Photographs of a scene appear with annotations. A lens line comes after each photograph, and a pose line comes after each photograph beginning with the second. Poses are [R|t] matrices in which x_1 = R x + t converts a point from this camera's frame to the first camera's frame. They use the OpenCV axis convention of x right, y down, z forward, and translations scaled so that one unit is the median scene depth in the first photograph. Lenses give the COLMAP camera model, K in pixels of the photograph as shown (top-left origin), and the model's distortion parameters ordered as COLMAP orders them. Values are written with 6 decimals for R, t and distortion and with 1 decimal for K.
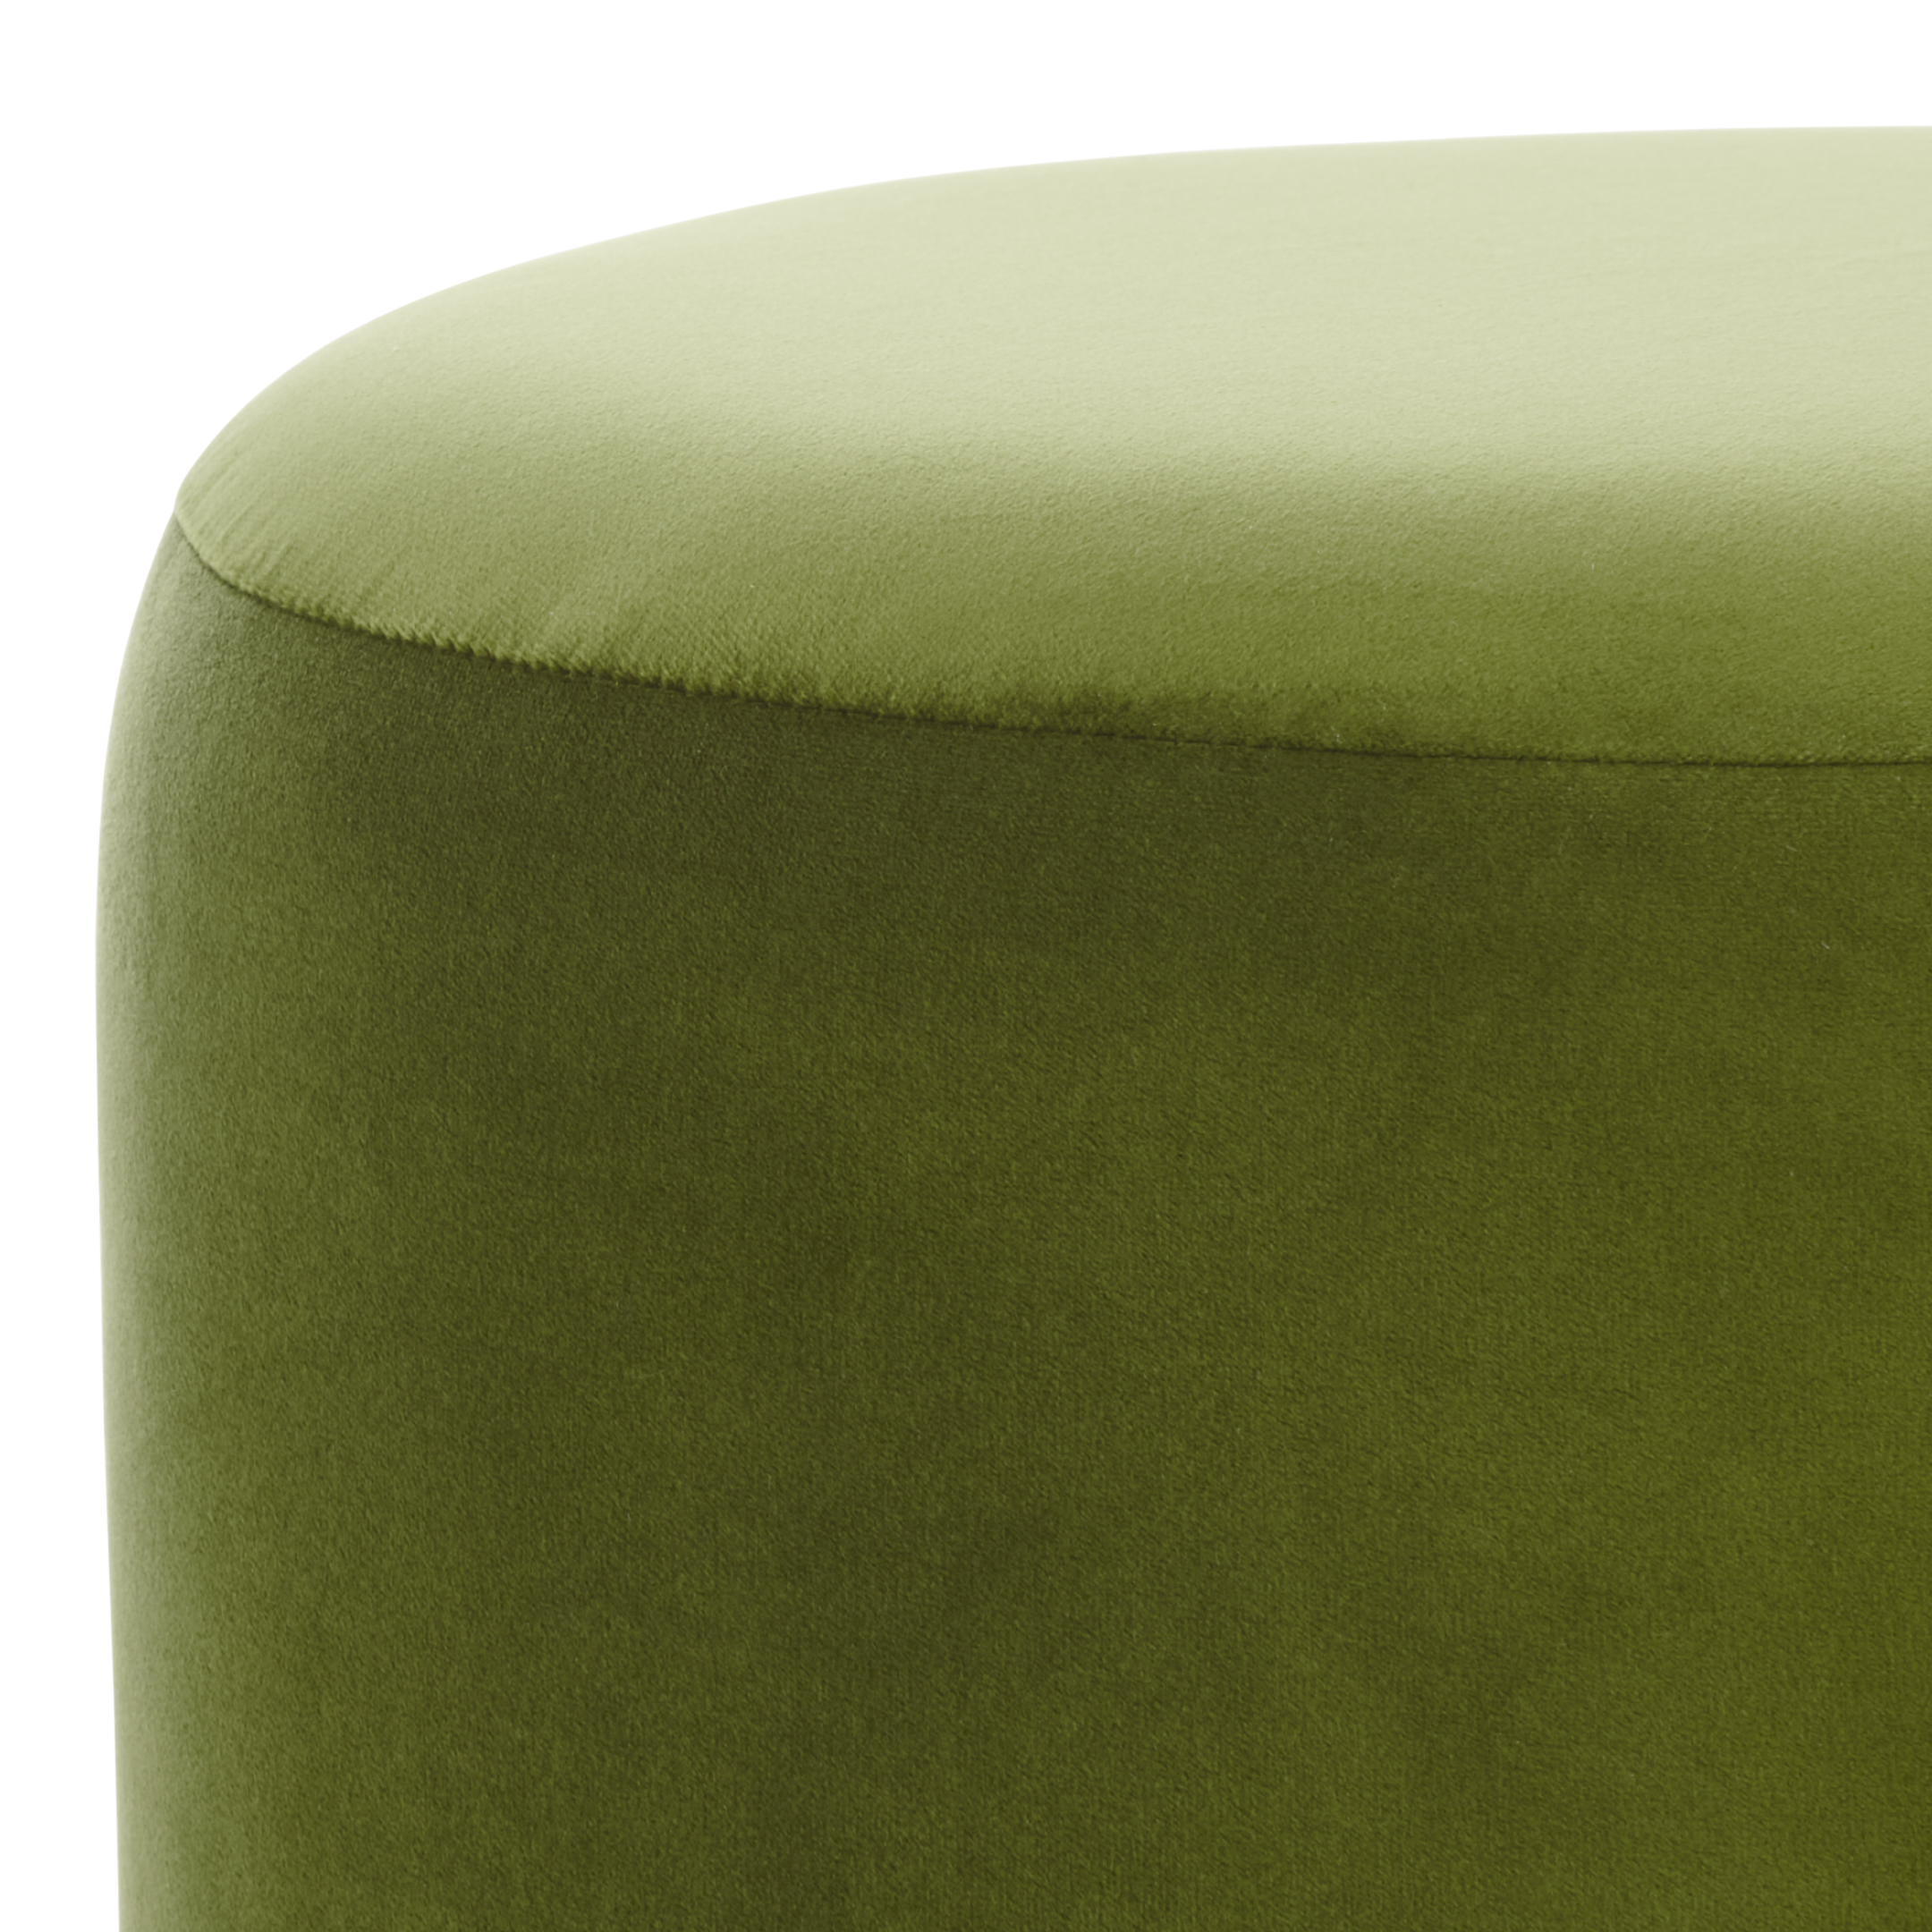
lens RADIAL K [[10246.0, 0, 961.3], [0, 10246.0, 968.2], [0, 0, 1]] dist [0.026789, 0.000000]
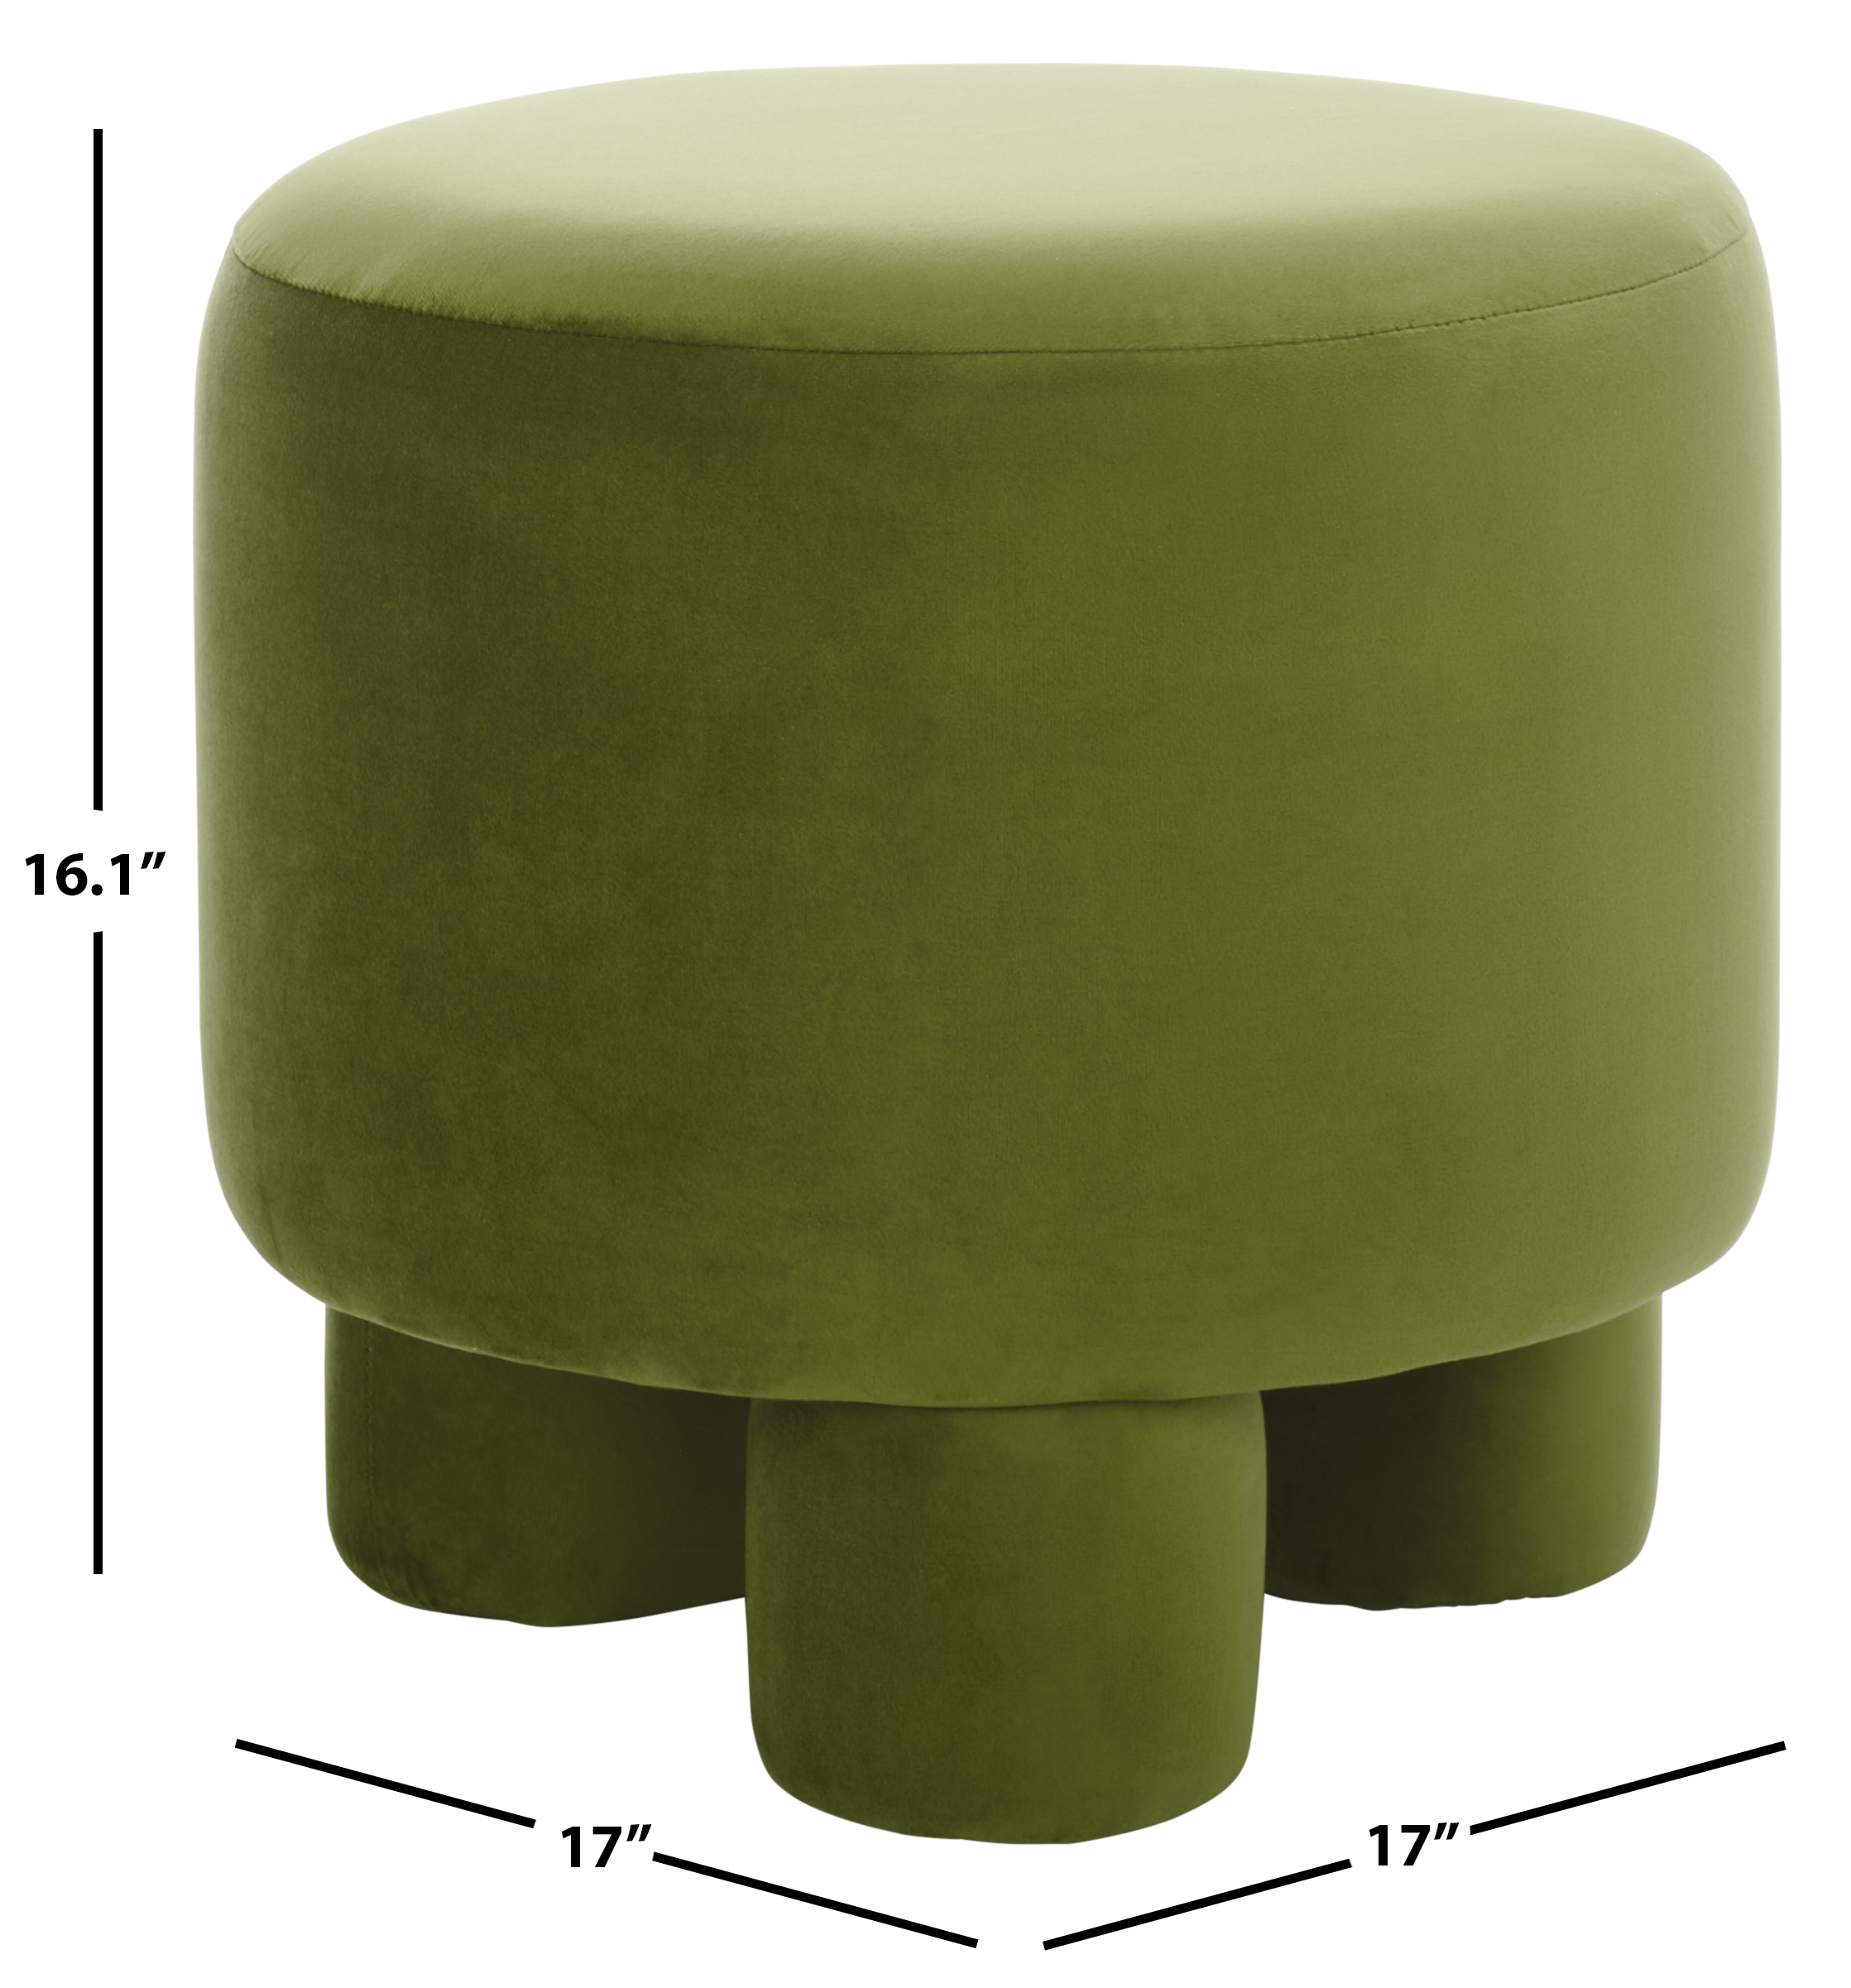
lens RADIAL K [[10199.7, 0, 927.8], [0, 10199.7, 993.7], [0, 0, 1]] dist [-0.398833, 0.000000]
pose [[0.997002, 0.030045, -0.071301, 0.262826], [-0.027775, 0.999082, 0.032609, 0.049671], [0.072215, -0.030531, 0.996922, -1.320864]]
